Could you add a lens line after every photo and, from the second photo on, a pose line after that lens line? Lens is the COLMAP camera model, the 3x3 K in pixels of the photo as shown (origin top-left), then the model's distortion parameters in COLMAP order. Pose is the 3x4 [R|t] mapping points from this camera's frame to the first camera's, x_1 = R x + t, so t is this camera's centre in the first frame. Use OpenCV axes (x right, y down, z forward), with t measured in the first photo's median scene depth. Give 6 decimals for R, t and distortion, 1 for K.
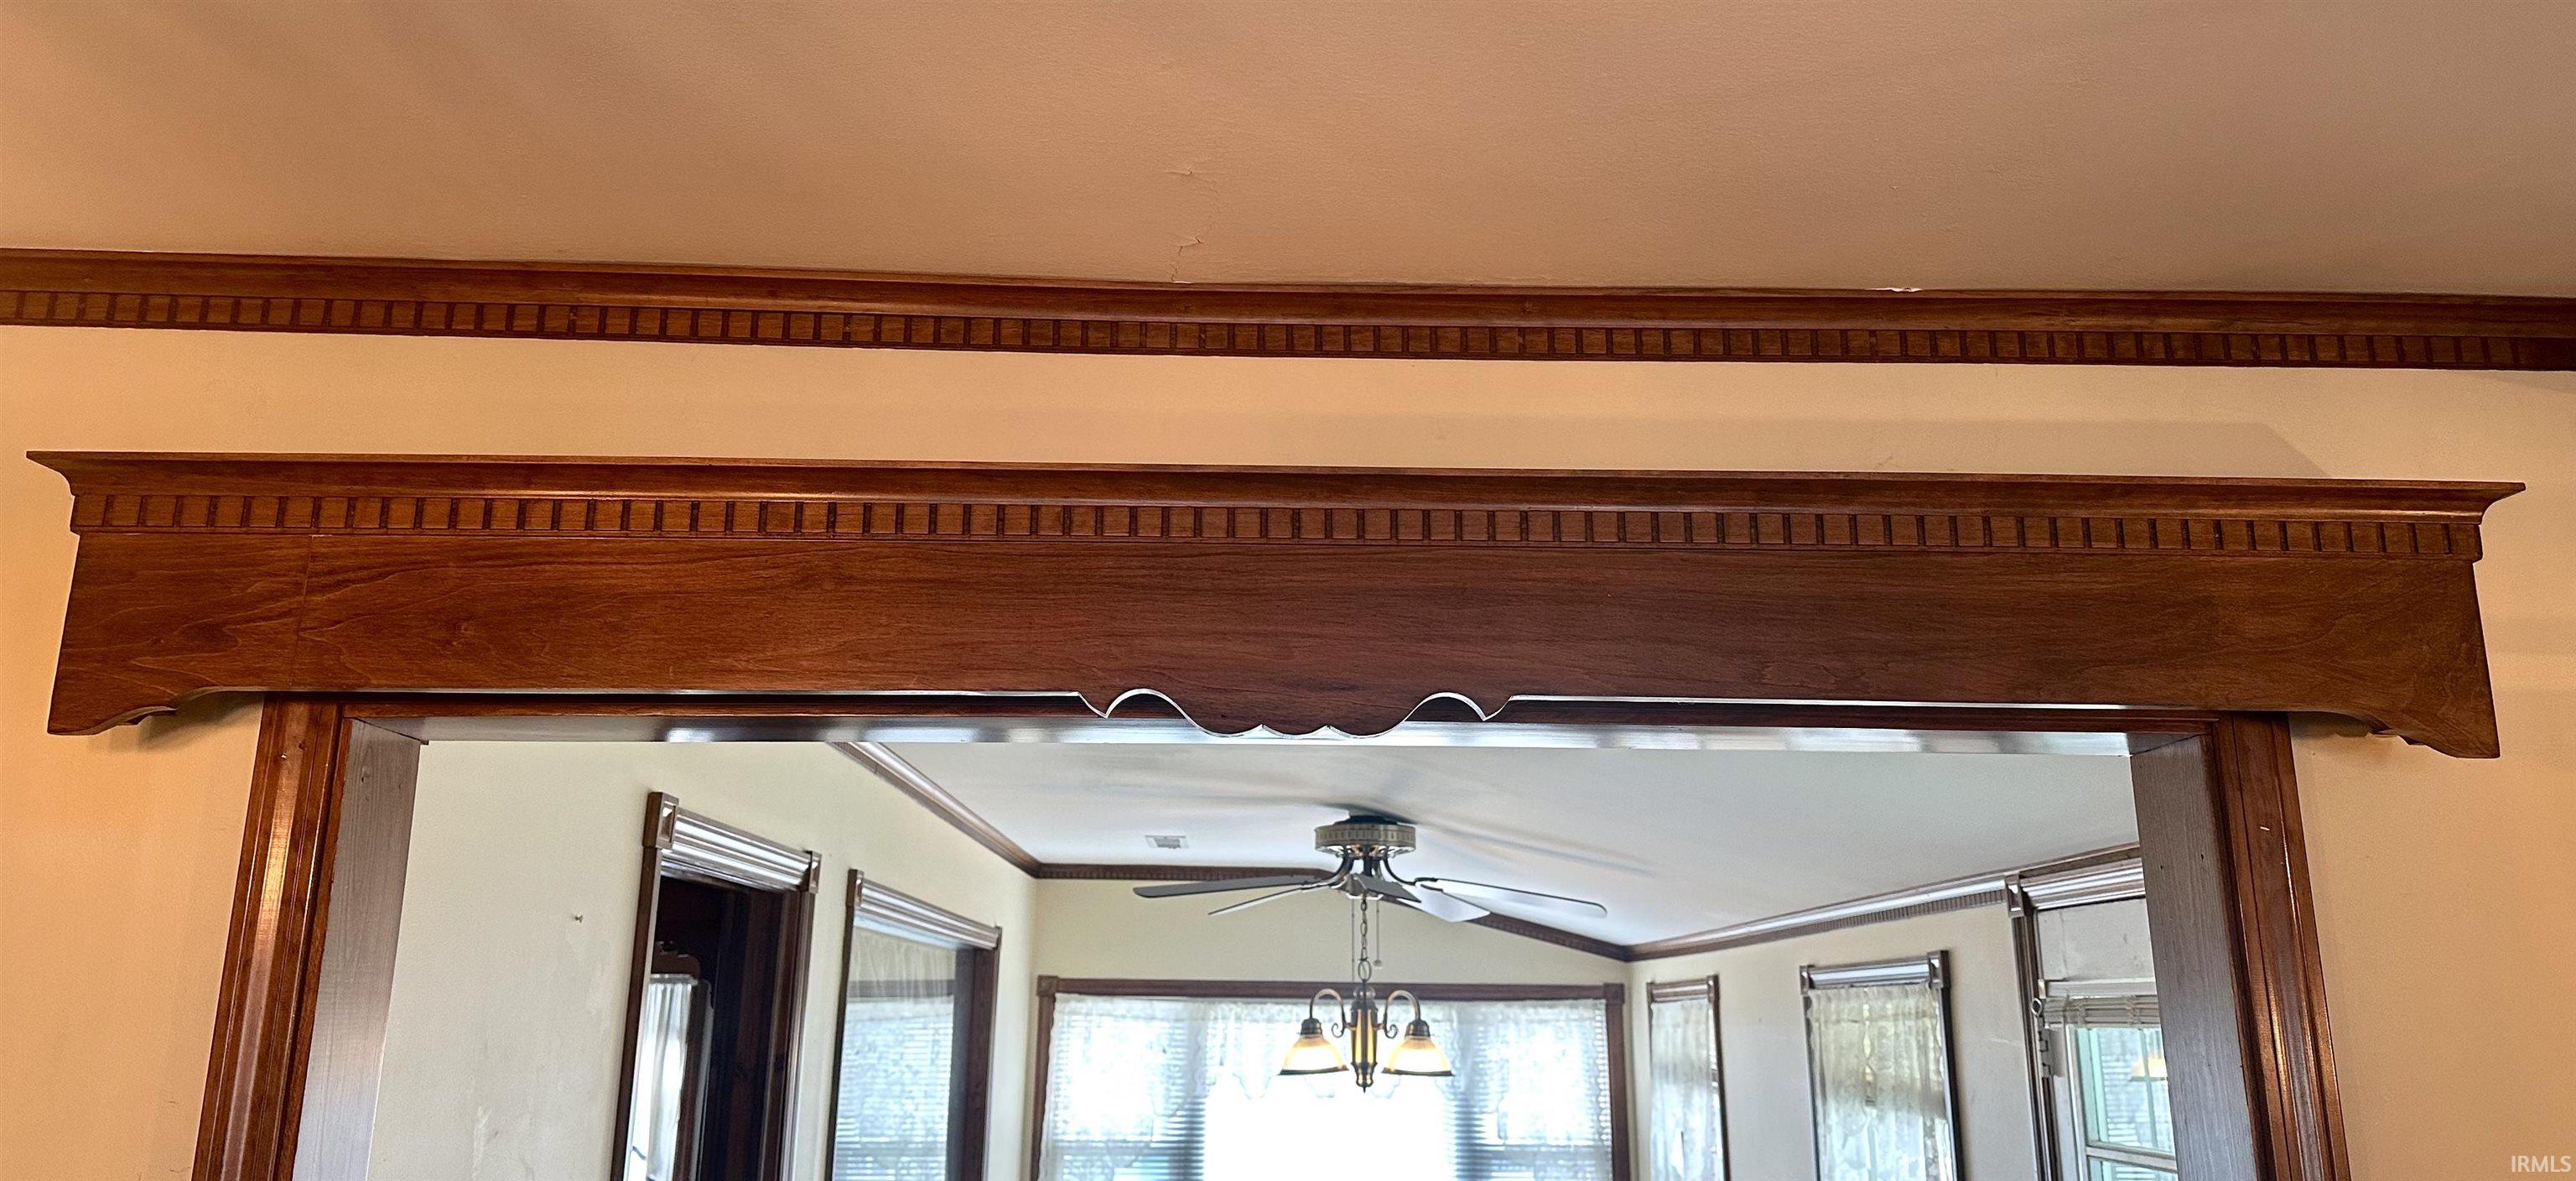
lens RADIAL K [[1813.8, 0, 1288.2], [0, 1813.8, 533.6], [0, 0, 1]] dist [0.033257, -0.010863]
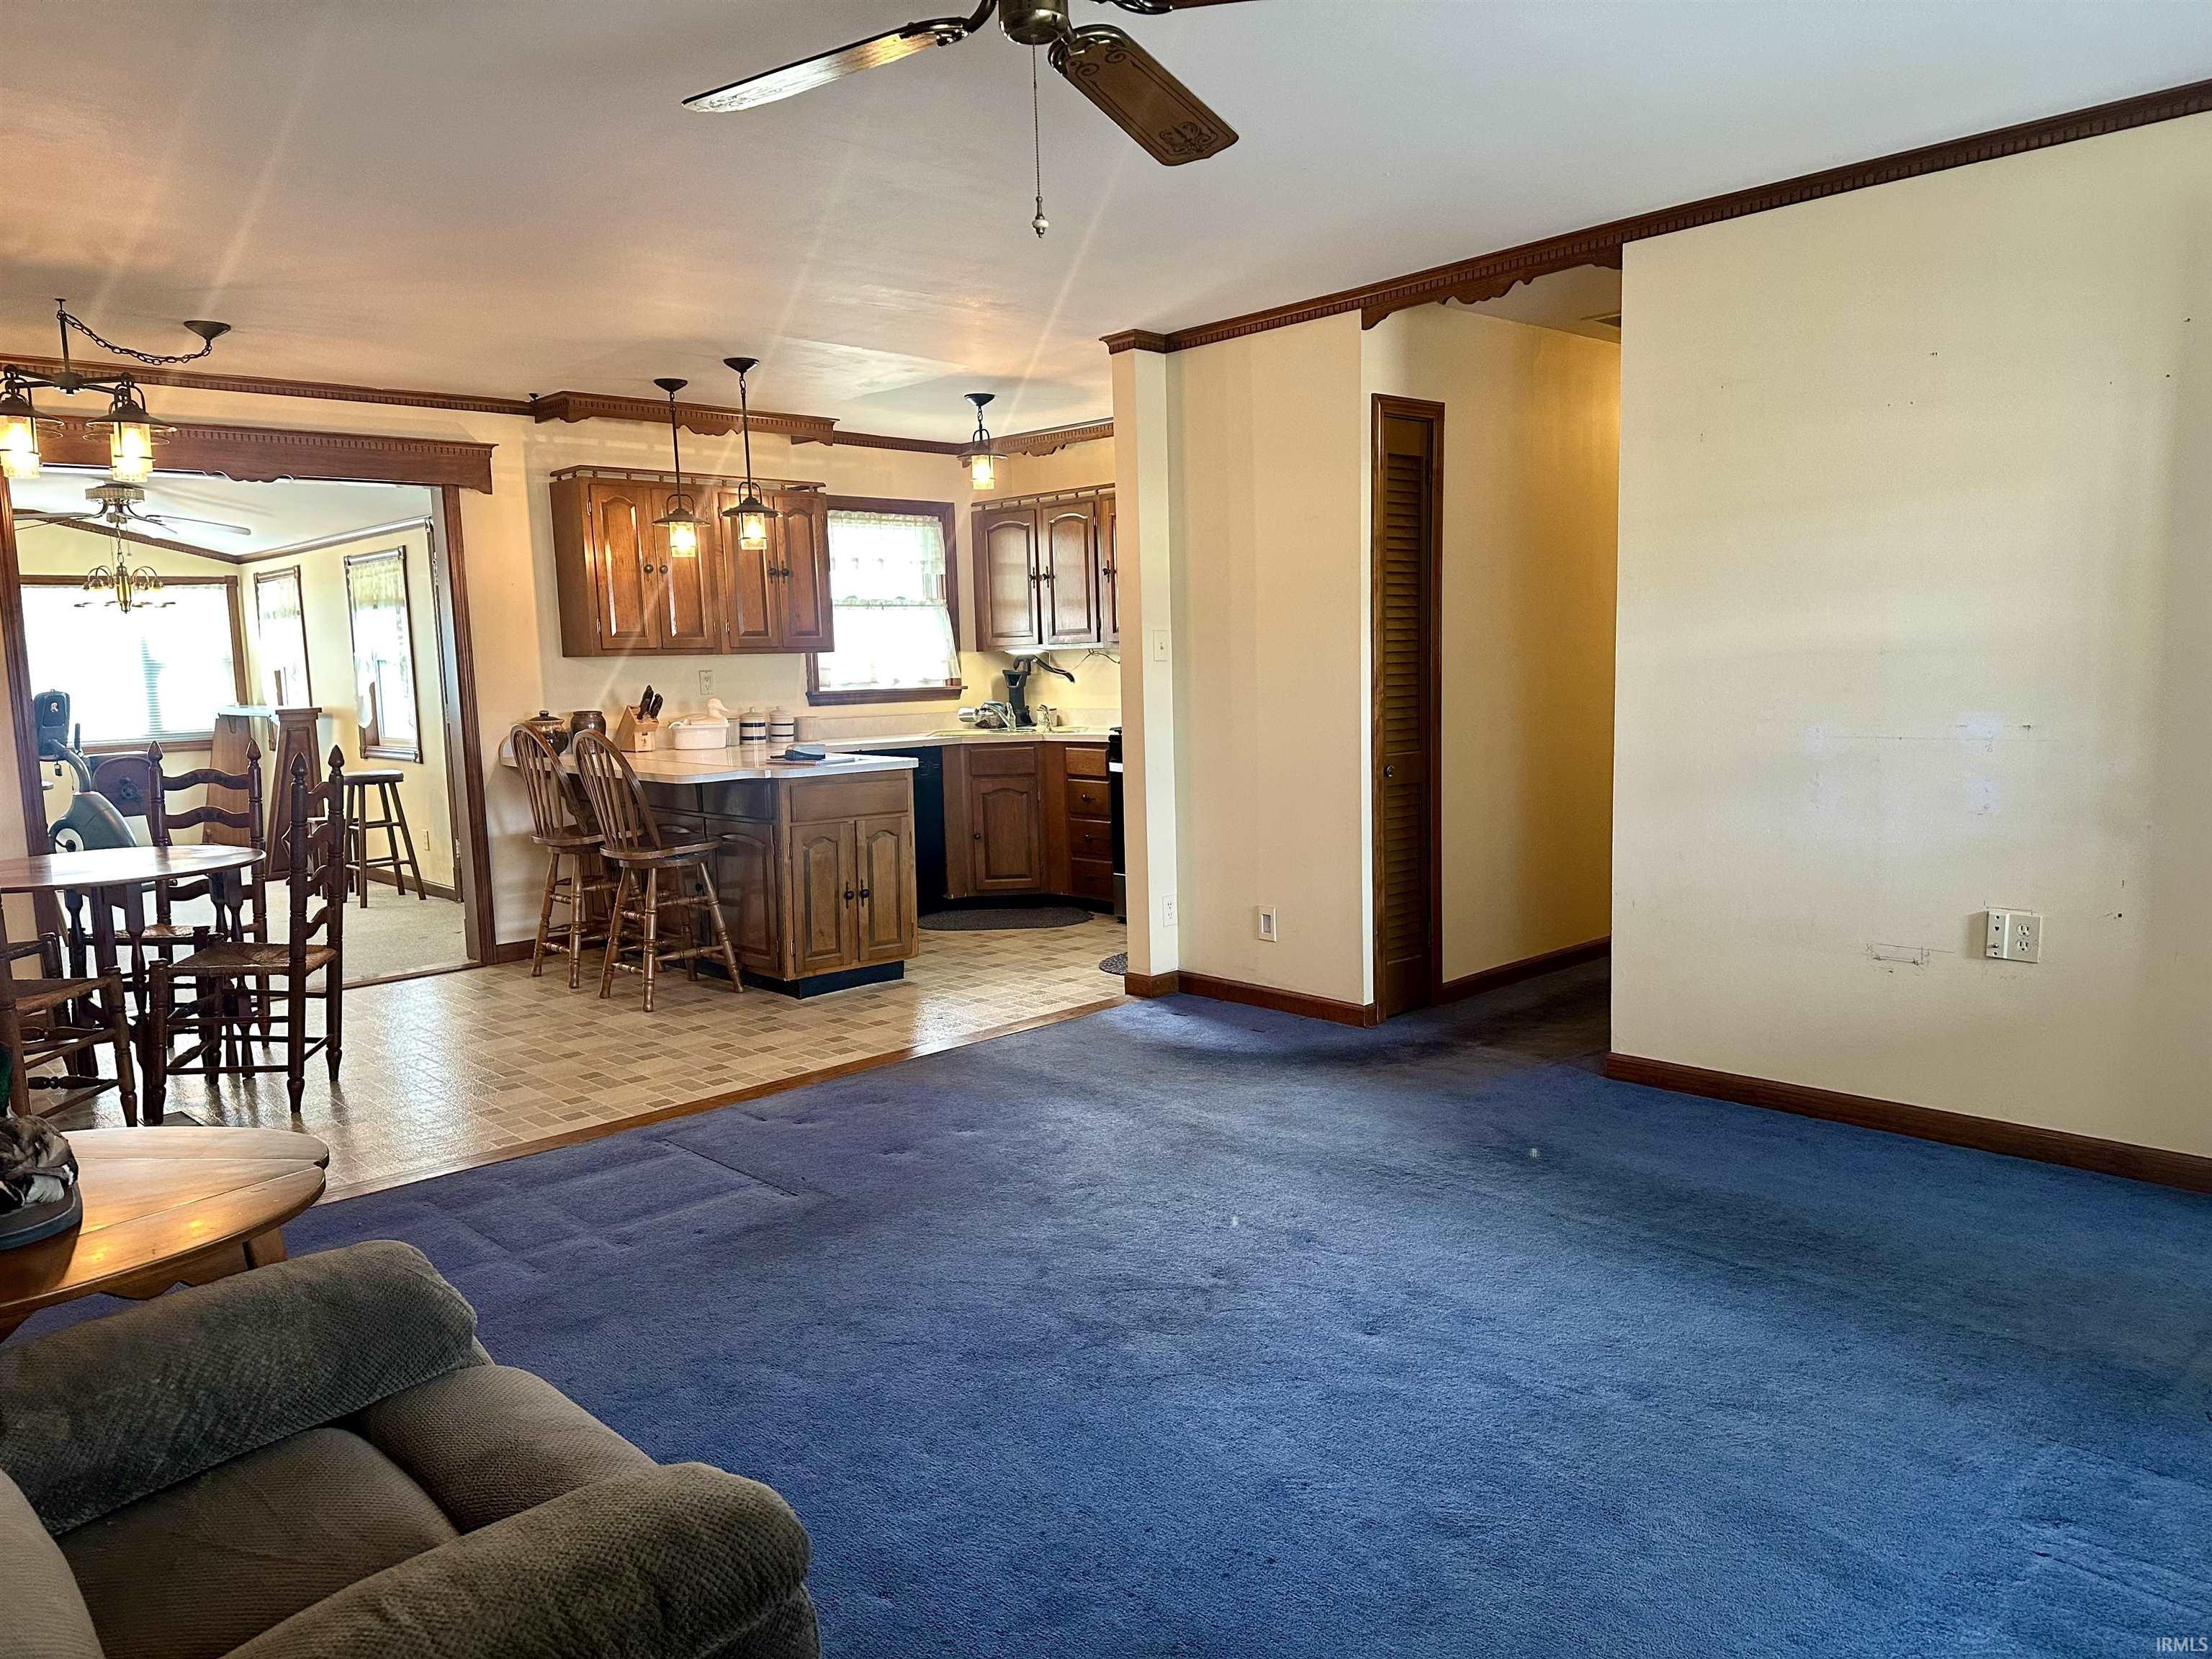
lens RADIAL K [[1552.2, 0, 1117.3], [0, 1552.2, 831.2], [0, 0, 1]] dist [0.038746, -0.052854]
pose [[0.739710, -0.107634, 0.664262, -0.363495], [-0.142789, 0.939541, 0.311246, -0.202187], [-0.657602, -0.325081, 0.679619, -1.157284]]
